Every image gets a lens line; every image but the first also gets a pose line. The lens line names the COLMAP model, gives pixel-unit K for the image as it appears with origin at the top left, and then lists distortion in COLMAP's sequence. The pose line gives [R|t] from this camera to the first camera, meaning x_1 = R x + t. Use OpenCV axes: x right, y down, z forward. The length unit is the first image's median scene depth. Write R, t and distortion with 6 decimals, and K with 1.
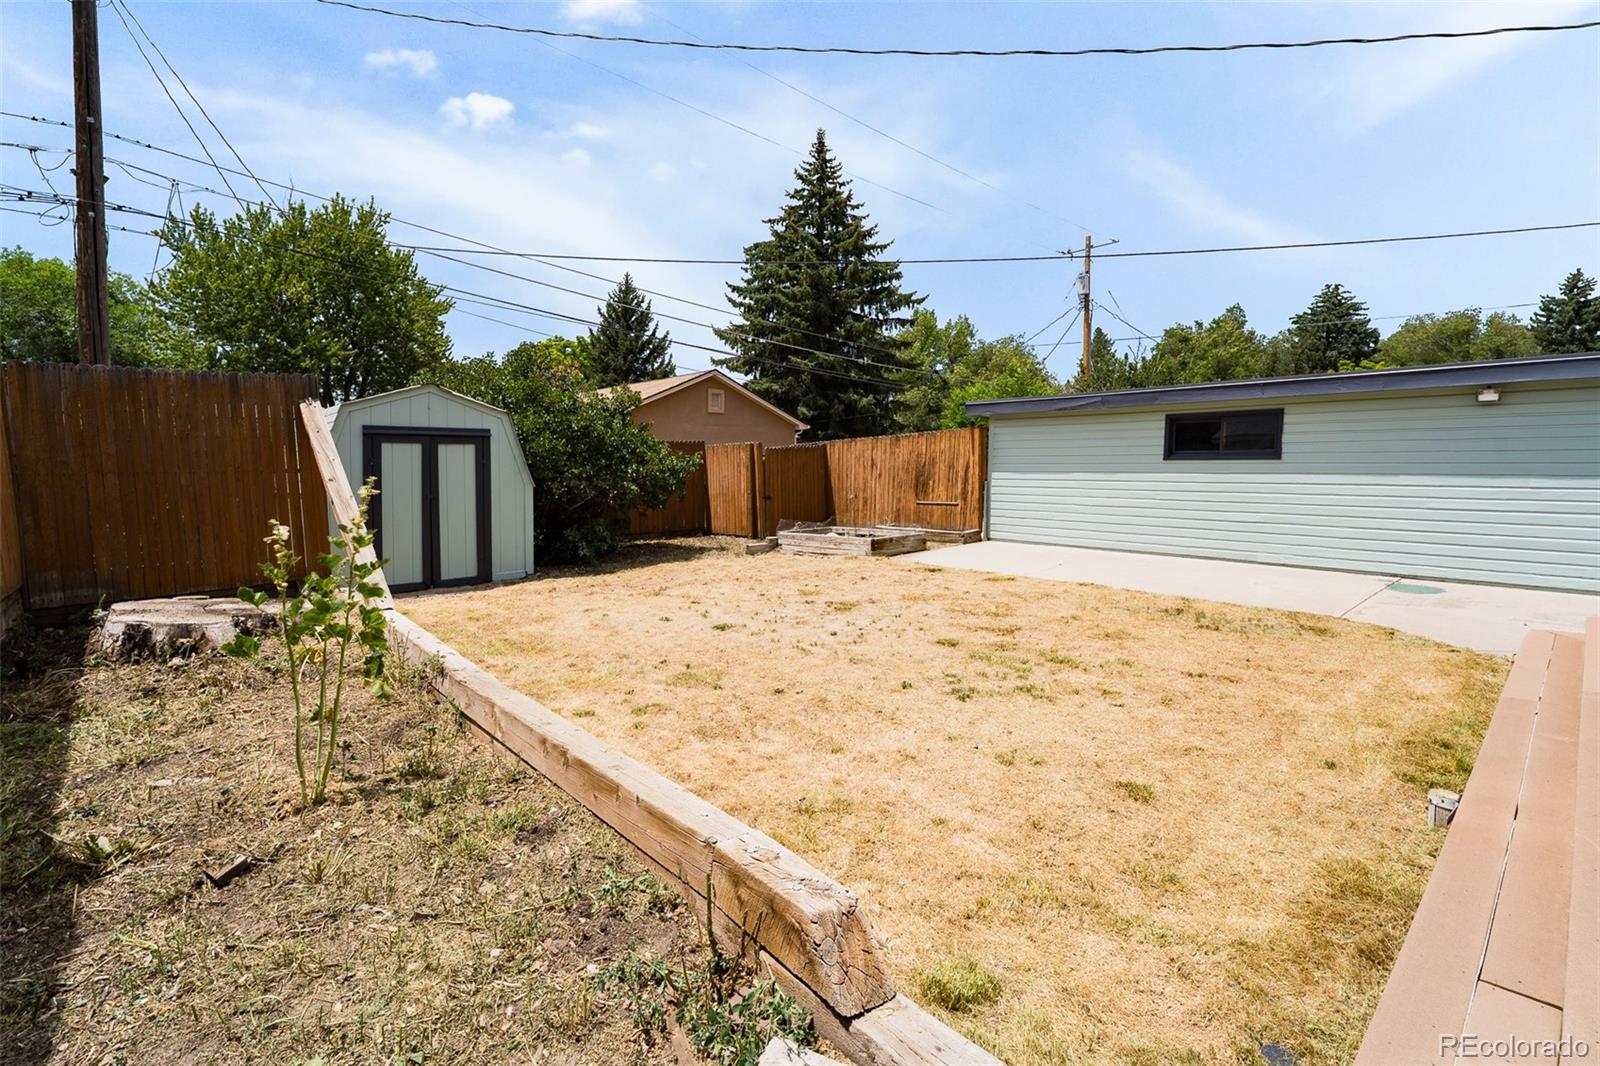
lens RADIAL K [[693.2, 0, 801.2], [0, 693.2, 511.8], [0, 0, 1]] dist [0.008074, -0.000116]
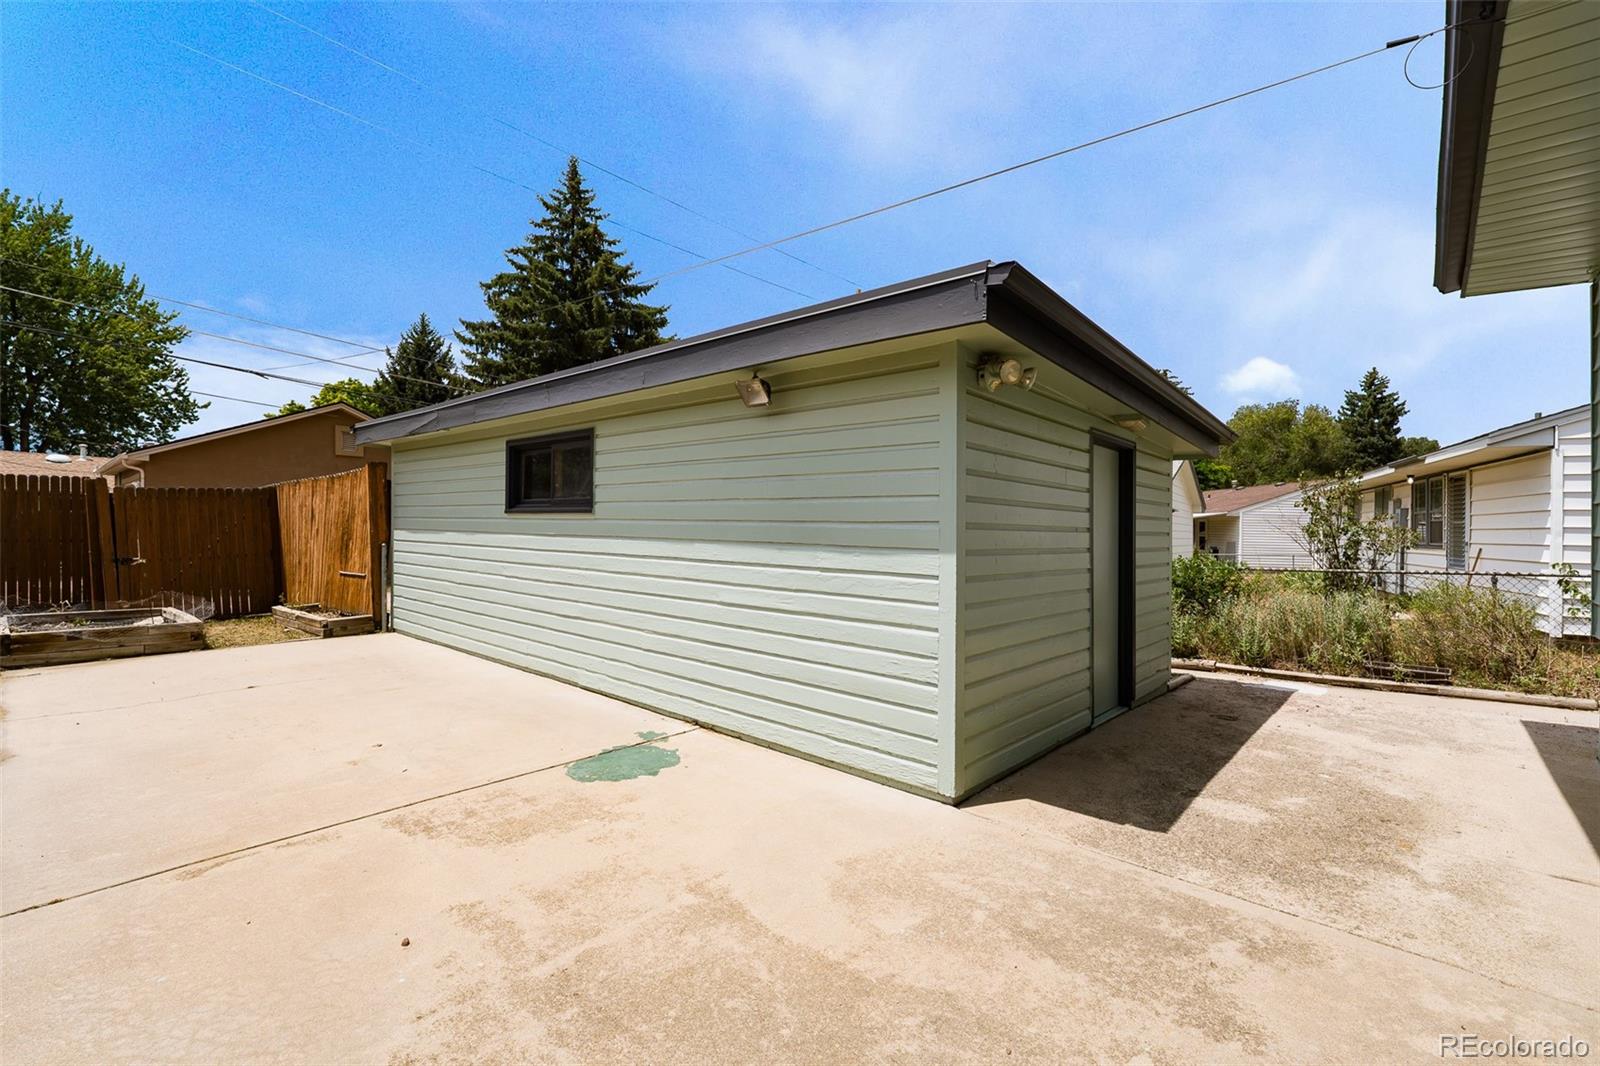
lens RADIAL K [[683.9, 0, 792.1], [0, 683.9, 529.5], [0, 0, 1]] dist [0.001717, -0.000129]
pose [[0.994446, 0.025372, 0.102142, 0.228539], [-0.018030, 0.997229, -0.072172, -0.006498], [-0.103690, 0.069929, 0.992148, 0.117287]]
